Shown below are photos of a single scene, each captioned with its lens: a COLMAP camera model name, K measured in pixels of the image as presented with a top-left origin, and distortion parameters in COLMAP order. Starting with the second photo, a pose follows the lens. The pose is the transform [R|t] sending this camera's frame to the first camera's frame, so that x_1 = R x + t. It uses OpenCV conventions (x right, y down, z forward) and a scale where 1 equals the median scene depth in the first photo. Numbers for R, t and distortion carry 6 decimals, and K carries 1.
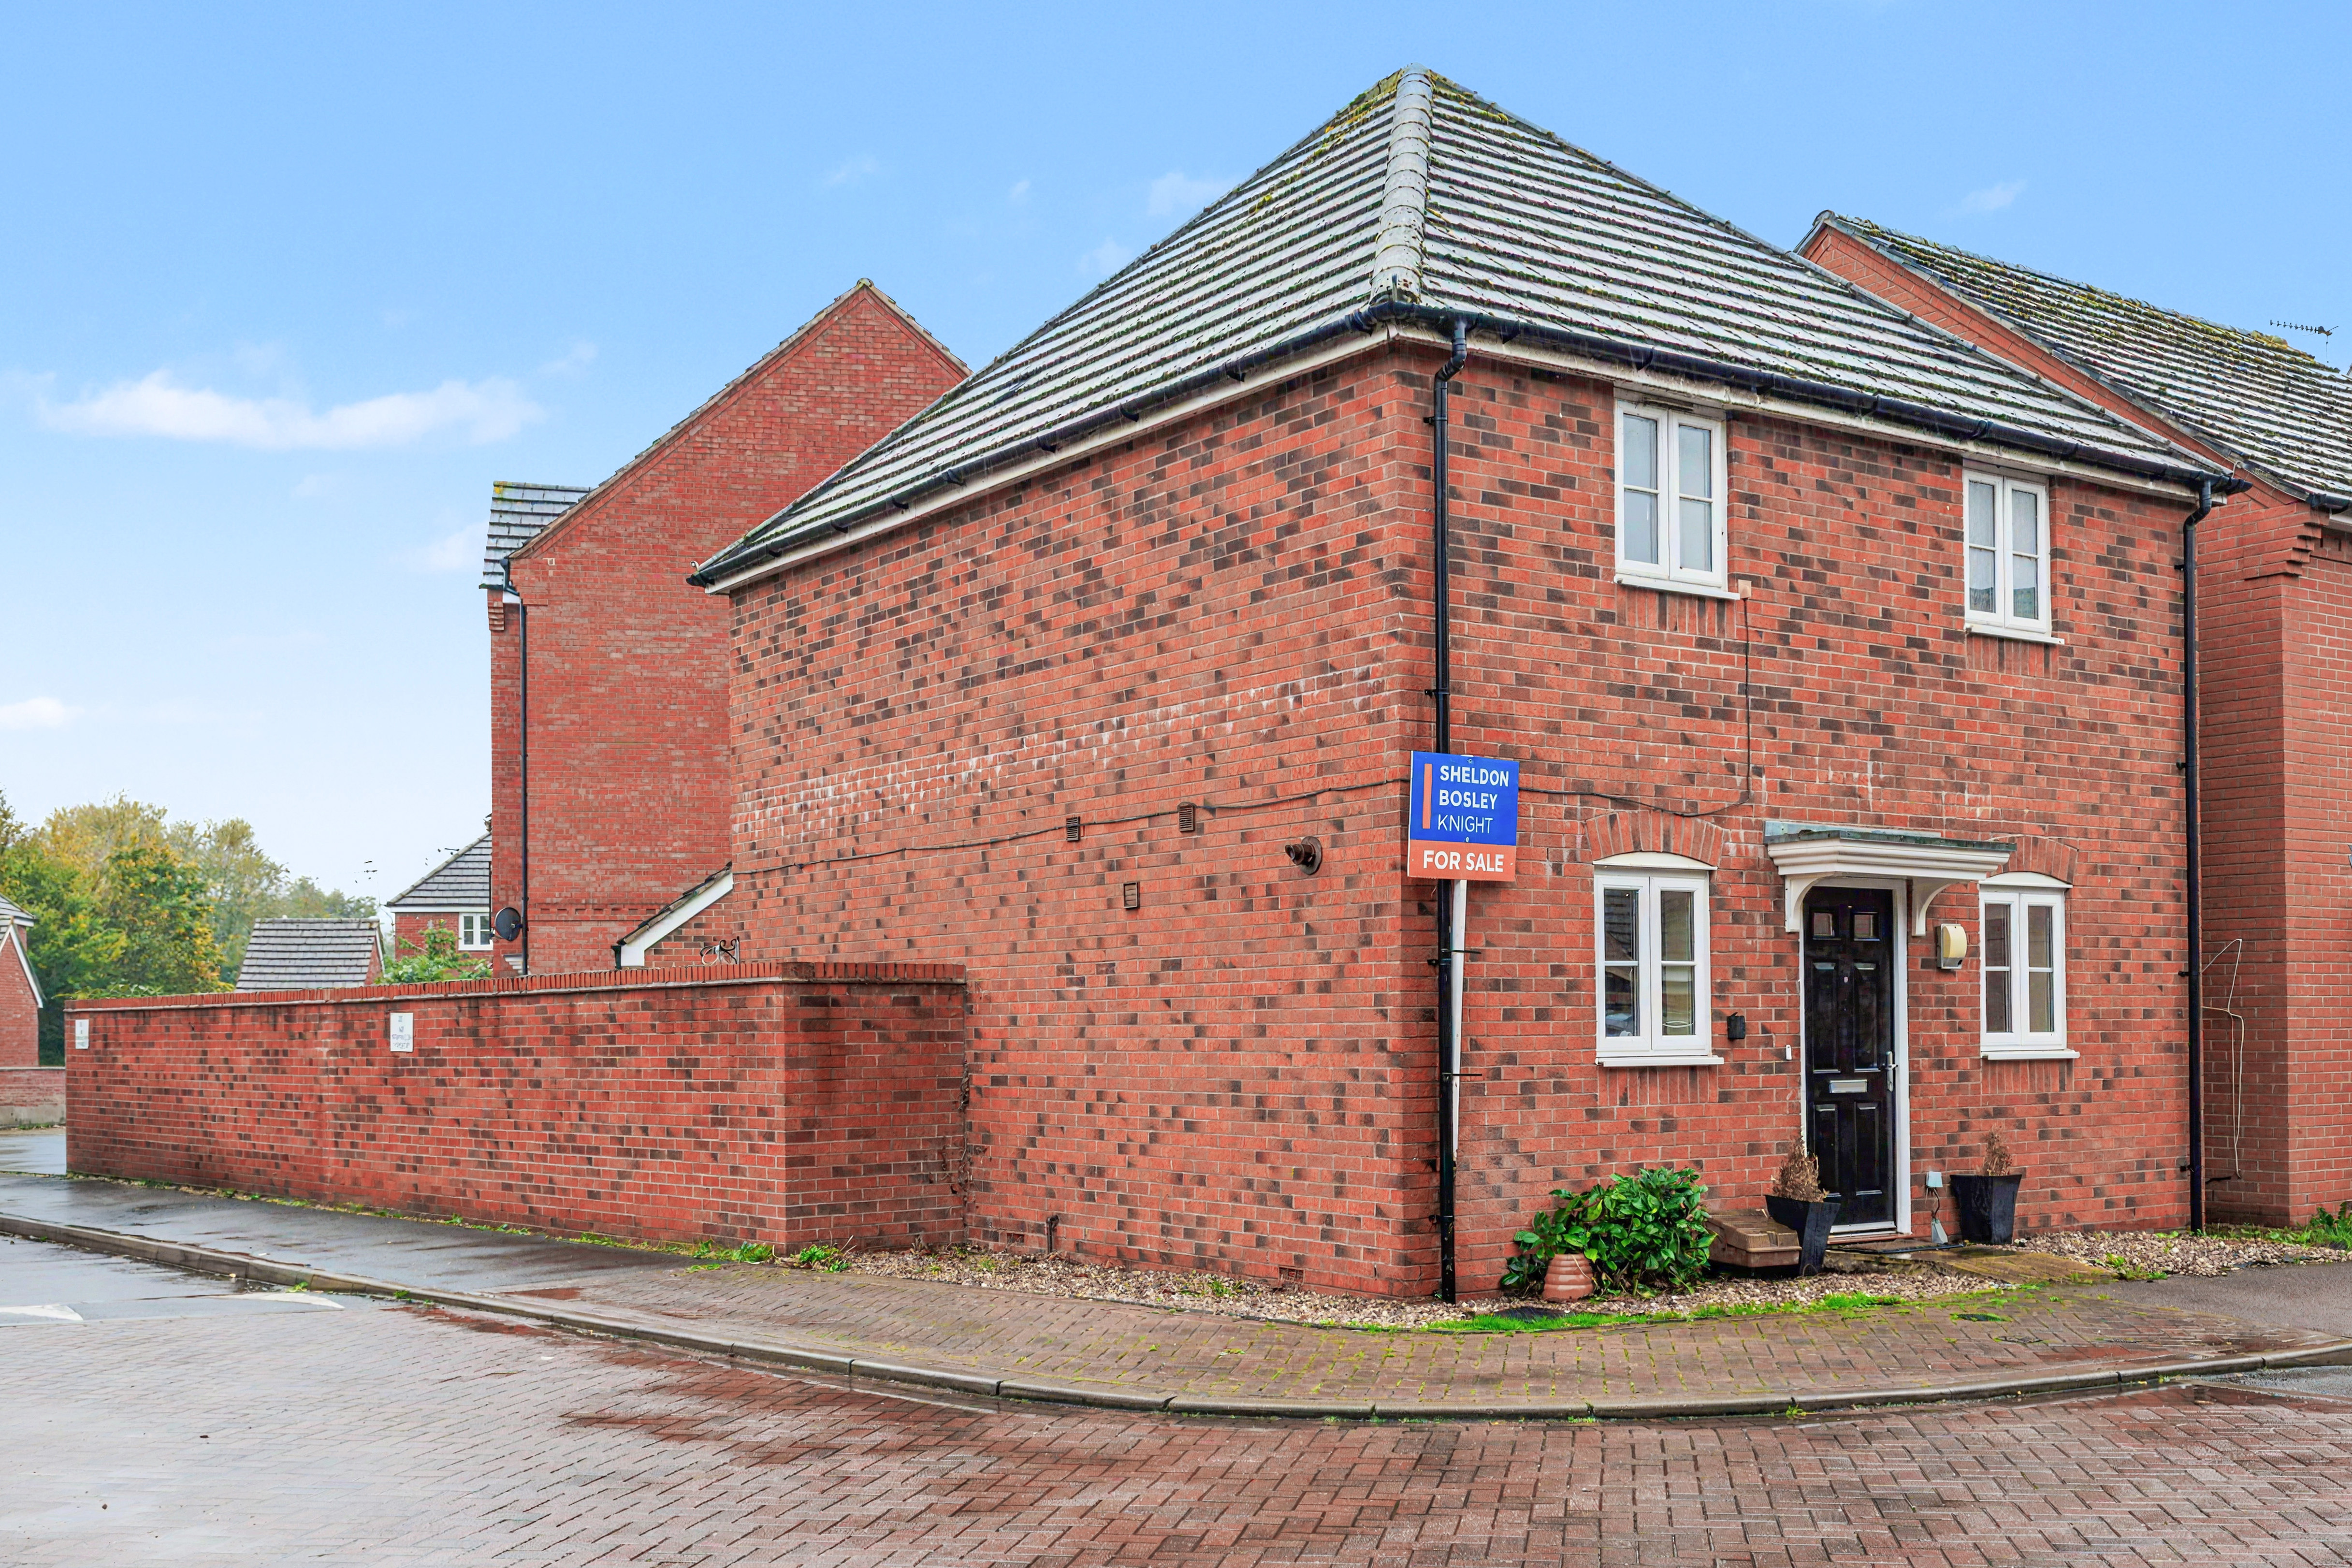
lens RADIAL K [[2410.6, 0, 1176.7], [0, 2410.6, 1023.2], [0, 0, 1]] dist [0.006544, -0.021499]
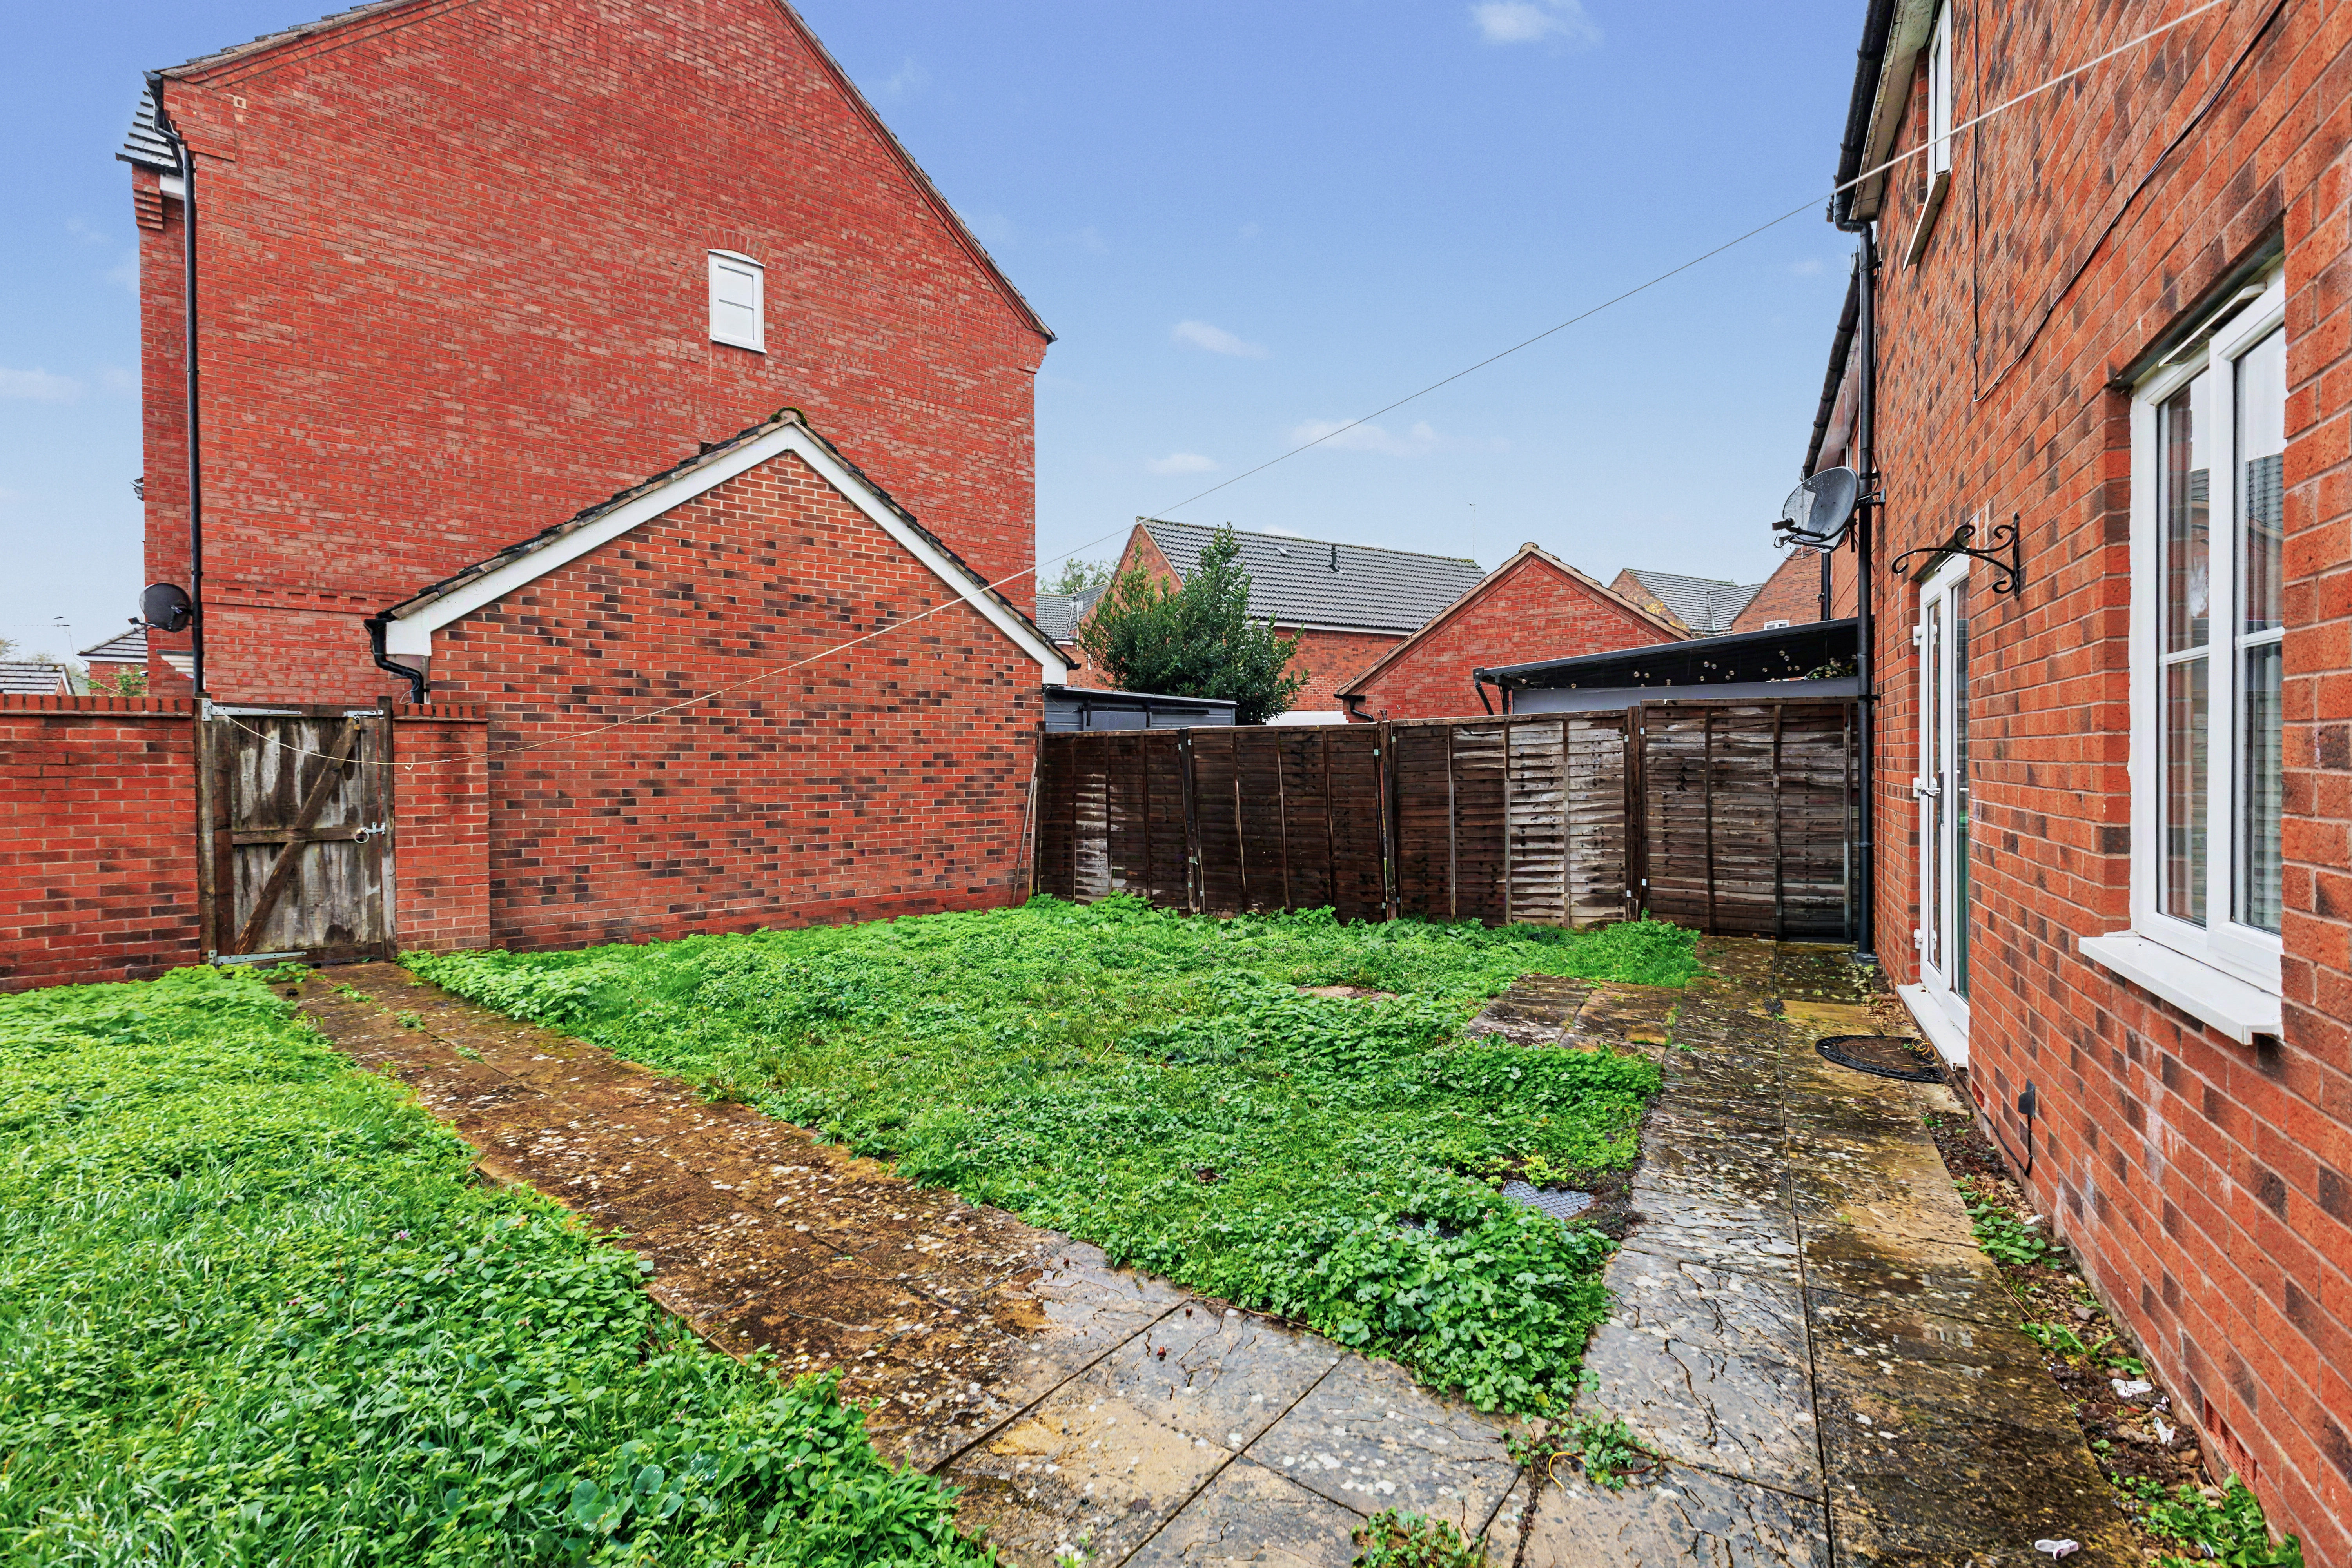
lens RADIAL K [[1024.1, 0, 1177.7], [0, 1024.1, 773.9], [0, 0, 1]] dist [0.006982, -0.000349]
pose [[0.891646, -0.004885, 0.452707, -0.106718], [-0.002184, 0.999884, 0.015091, 0.001648], [-0.452728, -0.014445, 0.891532, 0.424849]]
